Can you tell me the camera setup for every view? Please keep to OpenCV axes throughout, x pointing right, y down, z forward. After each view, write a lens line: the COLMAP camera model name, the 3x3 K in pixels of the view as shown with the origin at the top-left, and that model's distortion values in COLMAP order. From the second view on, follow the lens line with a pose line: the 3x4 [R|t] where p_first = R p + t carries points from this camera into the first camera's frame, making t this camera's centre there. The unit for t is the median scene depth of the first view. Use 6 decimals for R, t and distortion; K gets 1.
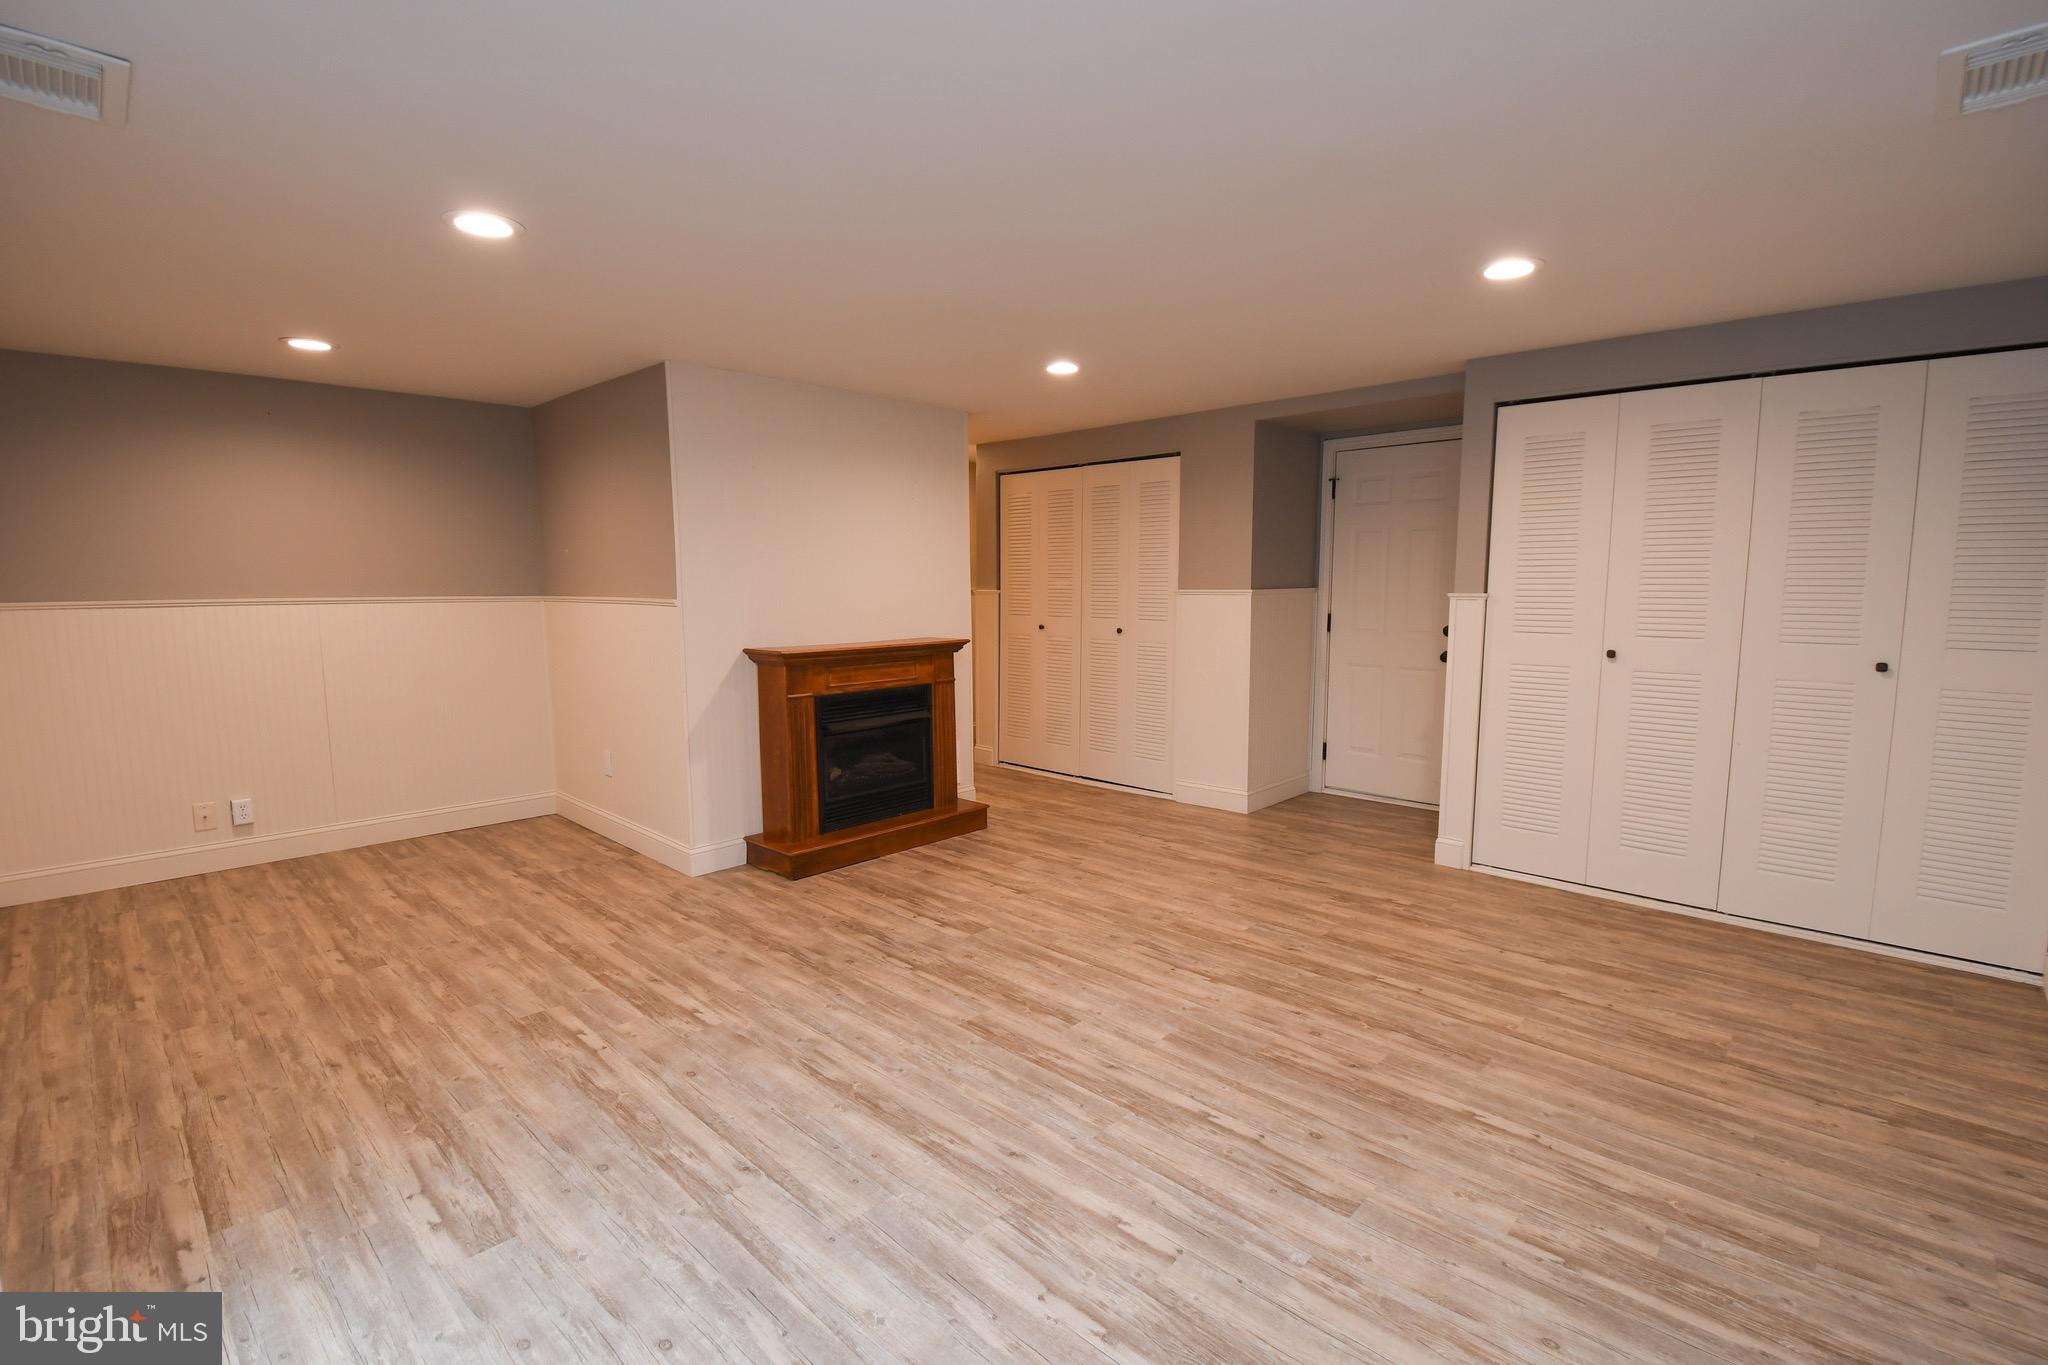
lens RADIAL K [[917.9, 0, 1051.4], [0, 917.9, 696.6], [0, 0, 1]] dist [0.011472, -0.018986]
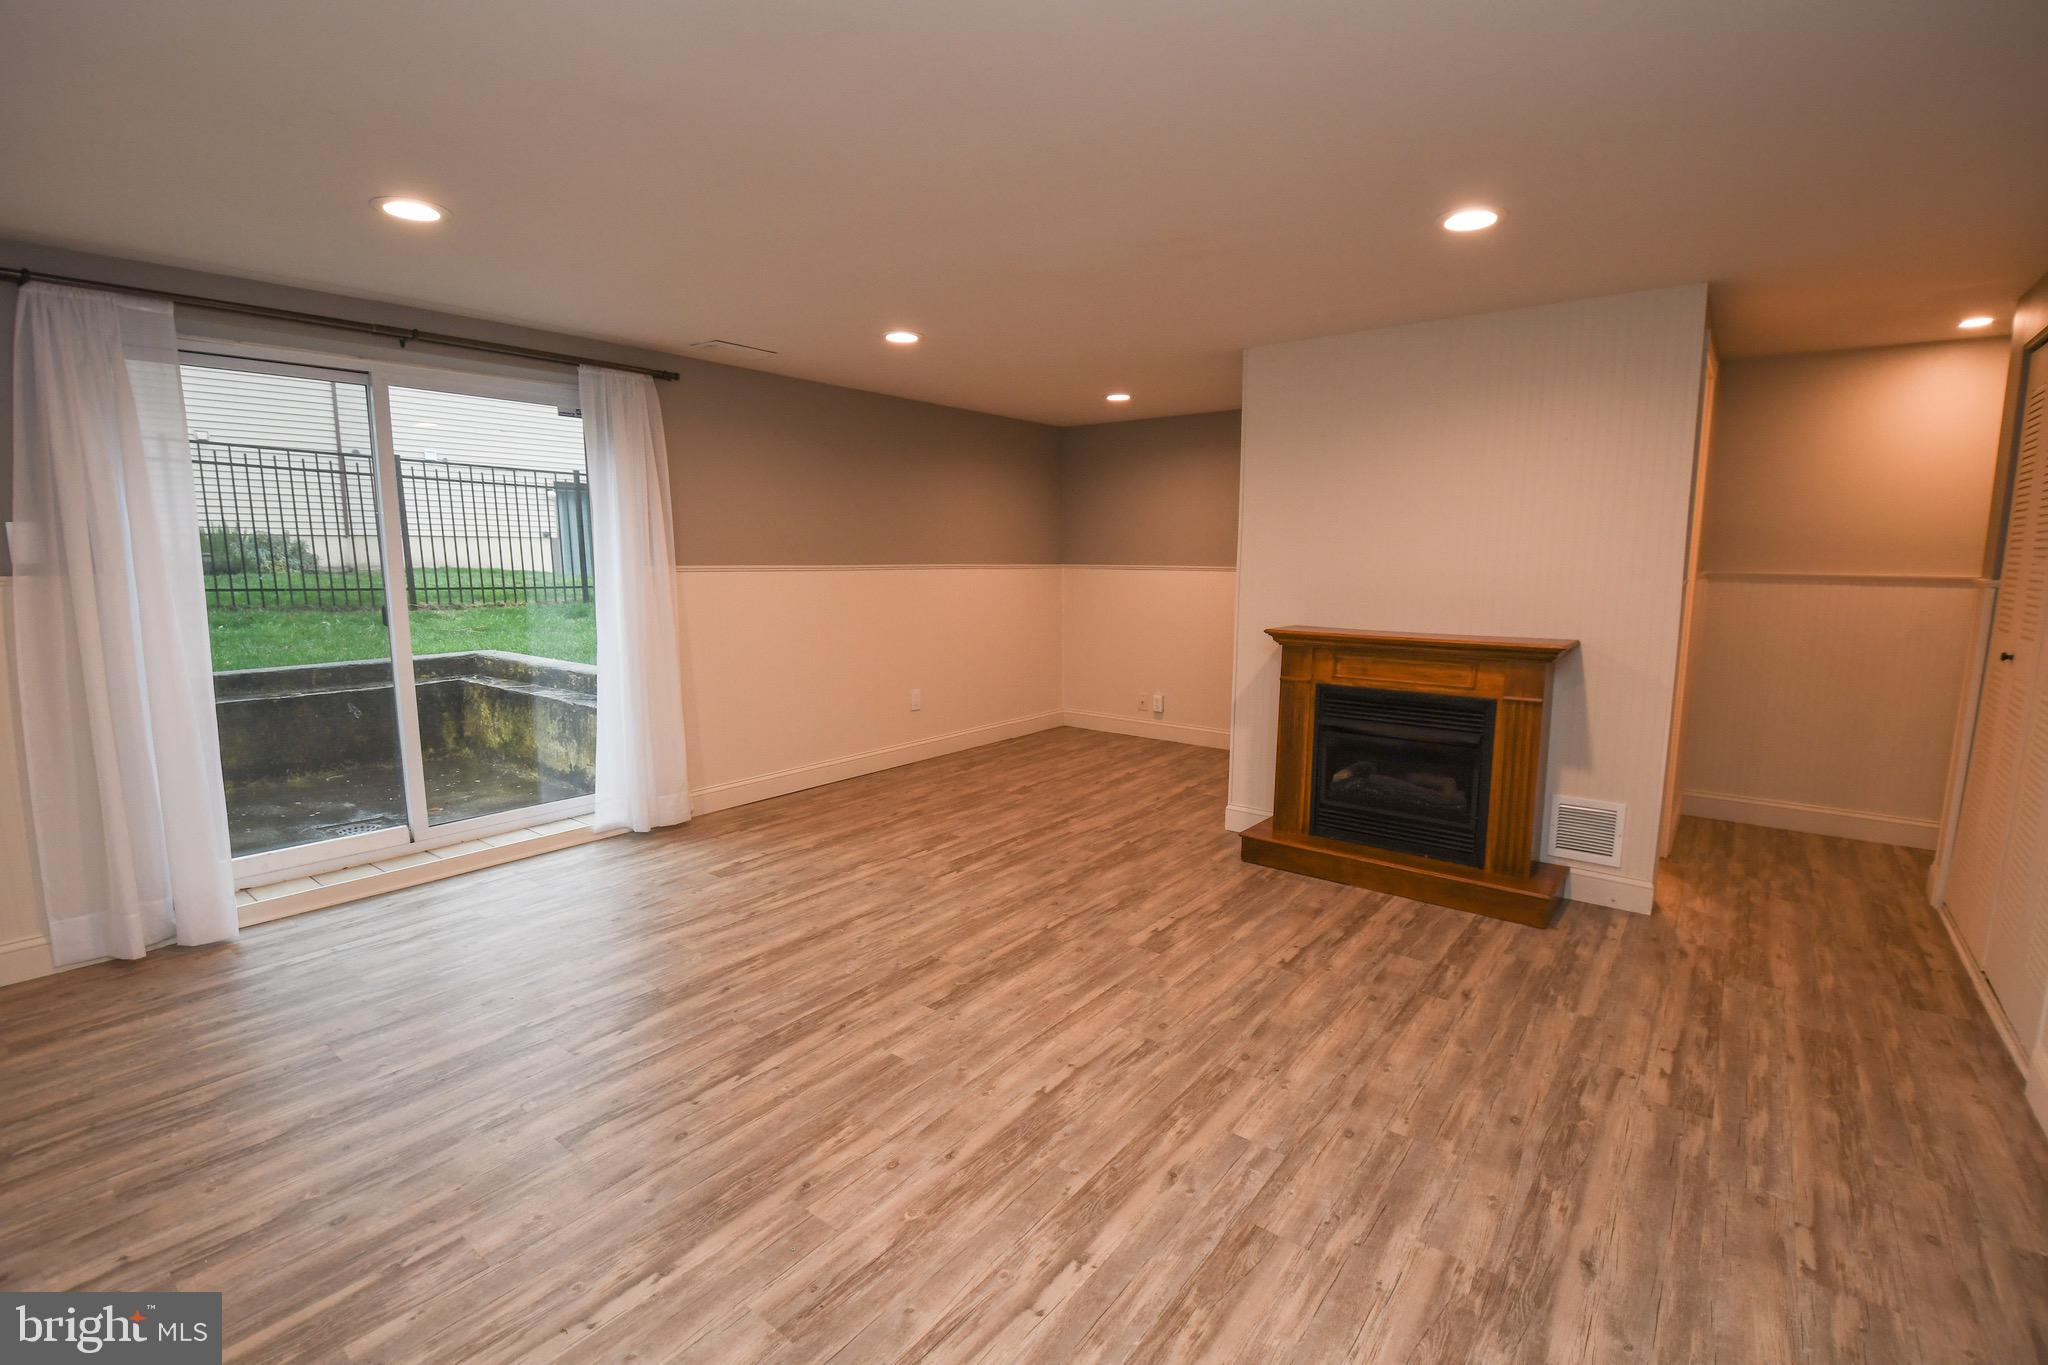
lens RADIAL K [[917.9, 0, 1034.2], [0, 917.9, 706.7], [0, 0, 1]] dist [0.011472, -0.018986]
pose [[0.075239, 0.167544, -0.982989, 0.870633], [-0.129065, 0.979128, 0.157007, -0.119321], [0.988778, 0.115056, 0.095292, 0.895691]]
